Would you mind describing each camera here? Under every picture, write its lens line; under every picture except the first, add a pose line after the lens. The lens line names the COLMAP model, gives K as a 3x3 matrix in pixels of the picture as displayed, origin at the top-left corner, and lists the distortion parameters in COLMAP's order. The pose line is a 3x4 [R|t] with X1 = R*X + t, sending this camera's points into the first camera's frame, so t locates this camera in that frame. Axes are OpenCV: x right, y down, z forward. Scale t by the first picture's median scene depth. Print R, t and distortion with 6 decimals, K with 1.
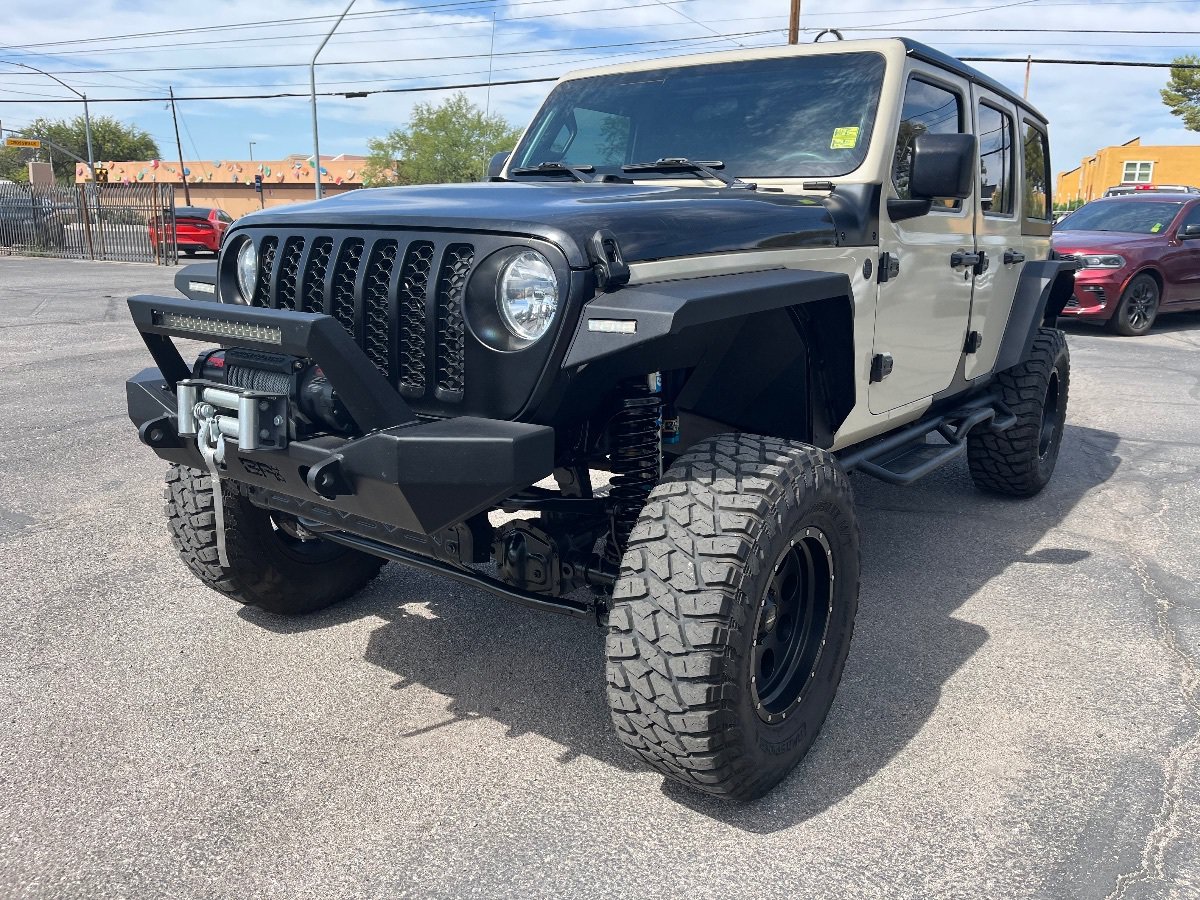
lens RADIAL K [[921.7, 0, 618.1], [0, 921.7, 449.5], [0, 0, 1]] dist [0.078262, -0.115890]
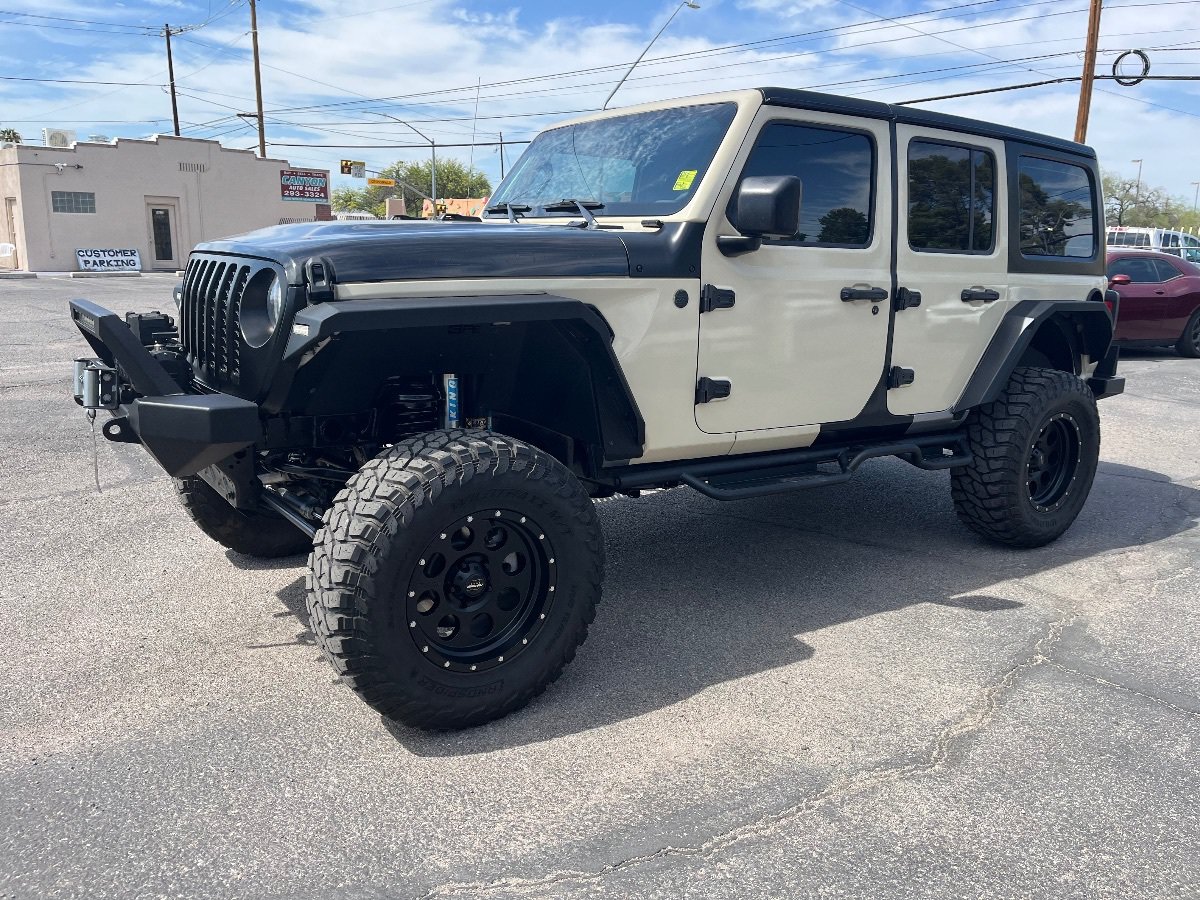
lens RADIAL K [[919.7, 0, 600.0], [0, 919.7, 450.0], [0, 0, 1]] dist [0.069672, -0.104817]
pose [[0.942711, 0.081776, -0.323432, 0.542399], [-0.091926, 0.995634, -0.016203, 0.011472], [0.320695, 0.045007, 0.946113, -0.059204]]
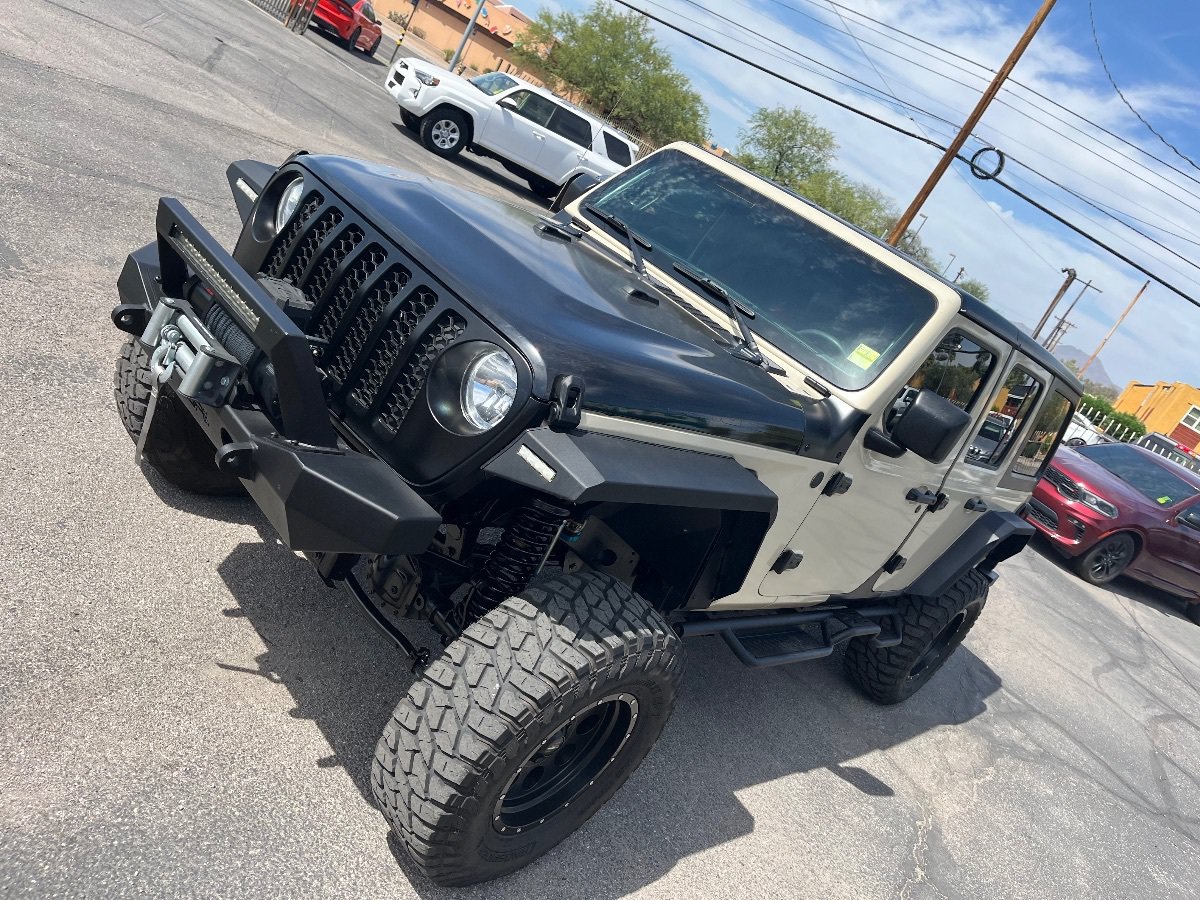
lens RADIAL K [[925.2, 0, 607.6], [0, 925.2, 444.8], [0, 0, 1]] dist [0.068607, -0.097113]
pose [[0.871935, 0.489300, 0.017737, 0.023336], [-0.489599, 0.870977, 0.041121, -0.154598], [0.004672, -0.044539, 0.998997, -0.048388]]
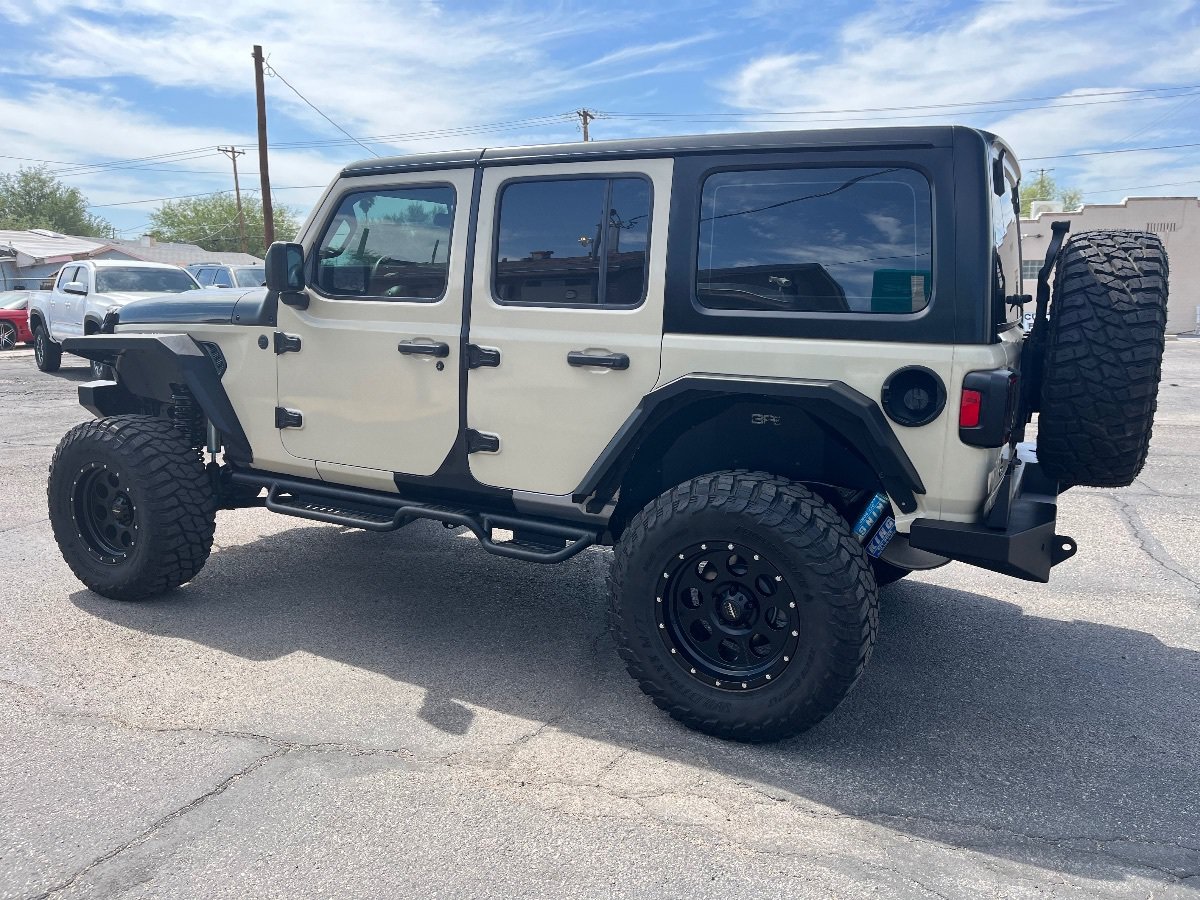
lens RADIAL K [[919.7, 0, 600.0], [0, 919.7, 450.0], [0, 0, 1]] dist [0.069672, -0.104817]
pose [[0.119426, 0.153892, -0.980844, 1.708323], [-0.242807, 0.962443, 0.121441, -0.328061], [0.962695, 0.223653, 0.152307, 1.302756]]
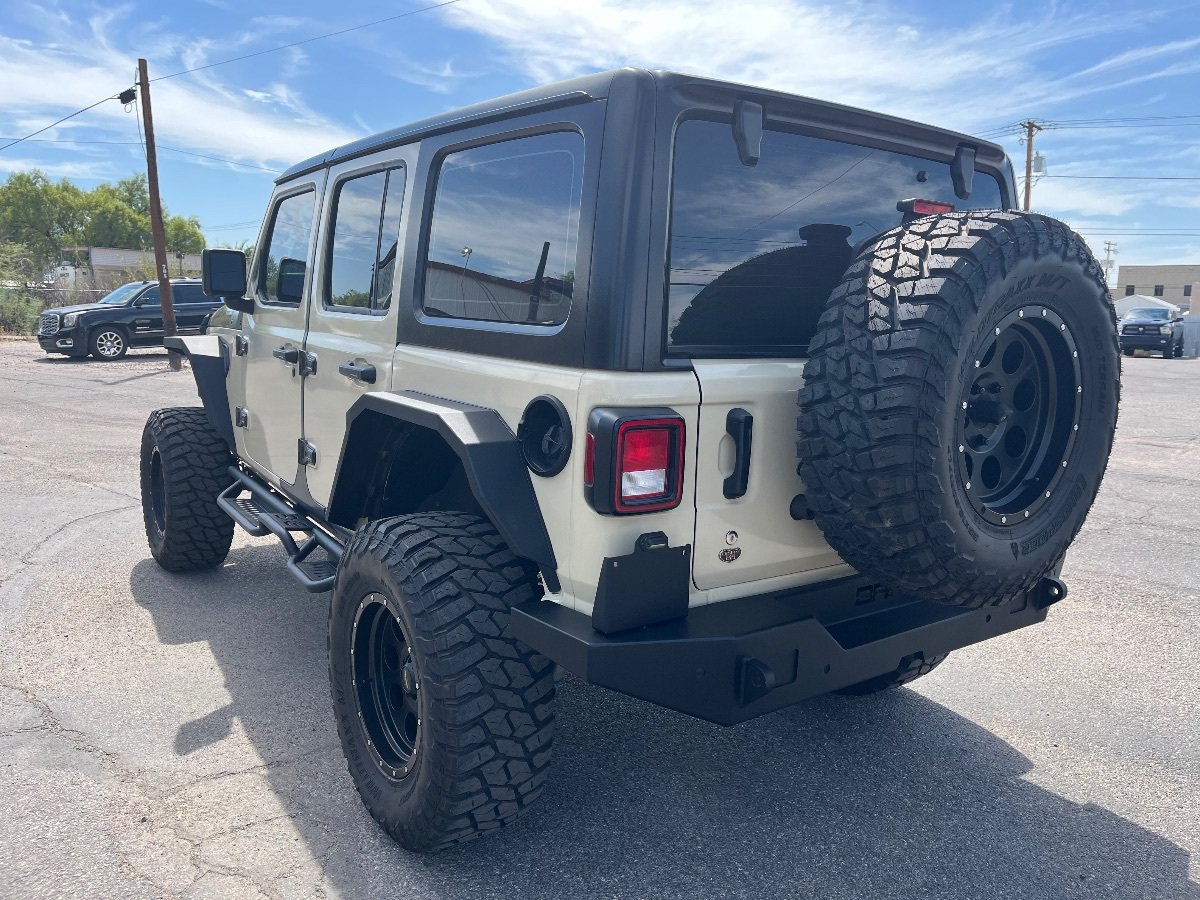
lens RADIAL K [[908.4, 0, 595.8], [0, 908.4, 455.9], [0, 0, 1]] dist [0.086529, -0.119662]
pose [[-0.343461, 0.123896, -0.930959, 1.441438], [-0.256133, 0.941327, 0.219772, -0.491783], [0.903565, 0.313932, -0.291575, 1.984957]]
